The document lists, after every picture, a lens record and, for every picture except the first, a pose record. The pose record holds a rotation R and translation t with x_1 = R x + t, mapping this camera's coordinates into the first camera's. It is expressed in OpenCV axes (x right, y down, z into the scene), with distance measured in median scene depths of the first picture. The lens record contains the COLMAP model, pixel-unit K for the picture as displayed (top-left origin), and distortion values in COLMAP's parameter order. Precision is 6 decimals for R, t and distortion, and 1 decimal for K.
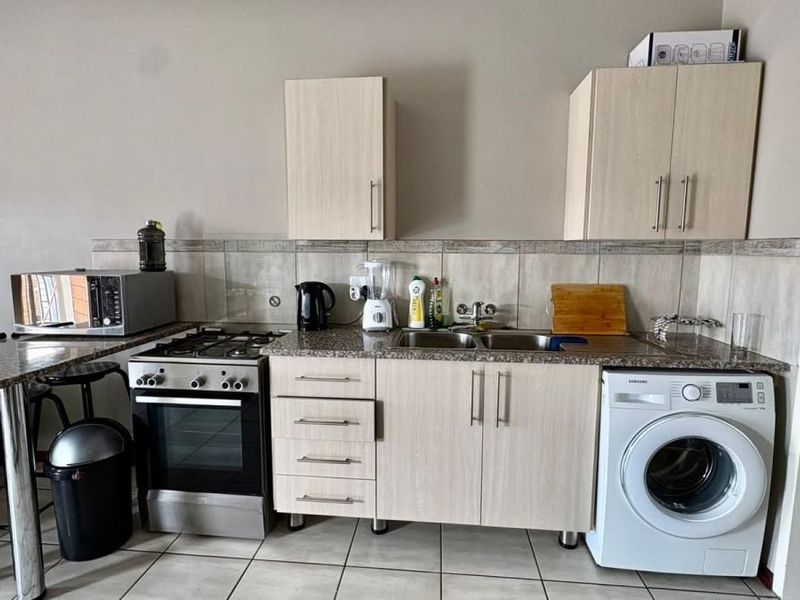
lens RADIAL K [[423.9, 0, 402.1], [0, 423.9, 298.6], [0, 0, 1]] dist [0.000544, 0.001187]
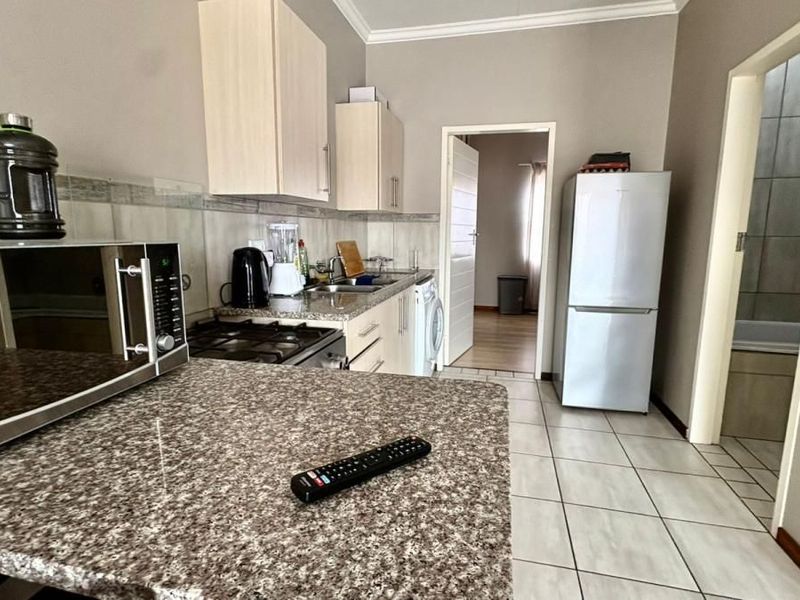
lens RADIAL K [[423.9, 0, 403.3], [0, 423.9, 297.9], [0, 0, 1]] dist [0.000544, 0.001187]
pose [[0.145854, -0.157838, 0.976634, -1.055577], [0.109474, 0.983703, 0.142632, -0.031232], [-0.983230, 0.086113, 0.160756, 0.637253]]
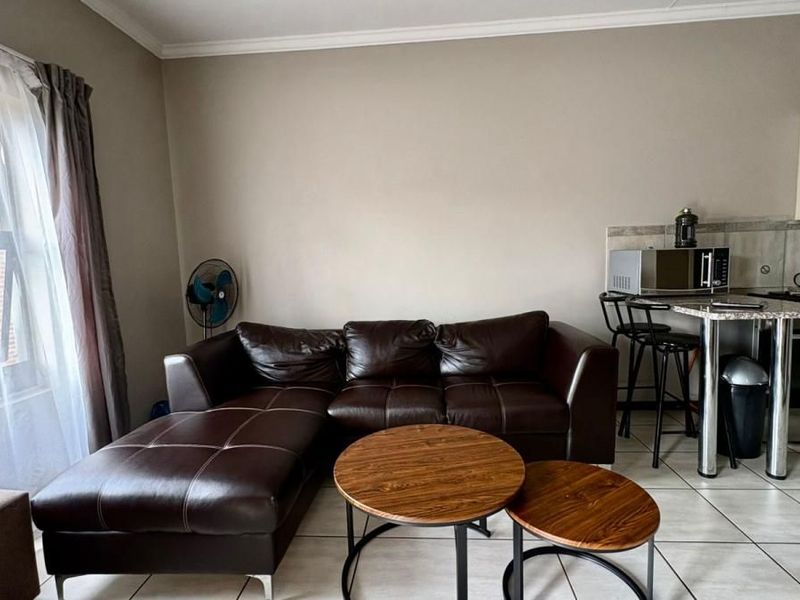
lens RADIAL K [[423.9, 0, 400.8], [0, 423.9, 303.4], [0, 0, 1]] dist [0.000544, 0.001187]
pose [[0.999192, -0.038712, 0.010789, -1.621663], [0.038740, 0.999246, -0.002461, 0.078843], [-0.010686, 0.002877, 0.999939, -0.294793]]
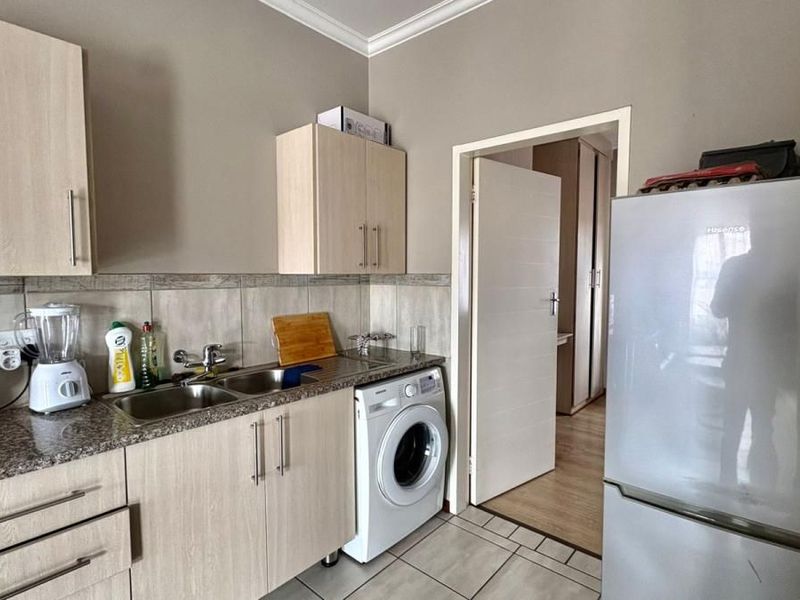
lens RADIAL K [[423.9, 0, 401.0], [0, 423.9, 299.8], [0, 0, 1]] dist [0.000544, 0.001187]
pose [[0.588732, -0.054262, 0.806505, -0.298146], [0.097035, 0.995273, -0.003871, -0.044909], [-0.802483, 0.080538, 0.591214, 0.172407]]
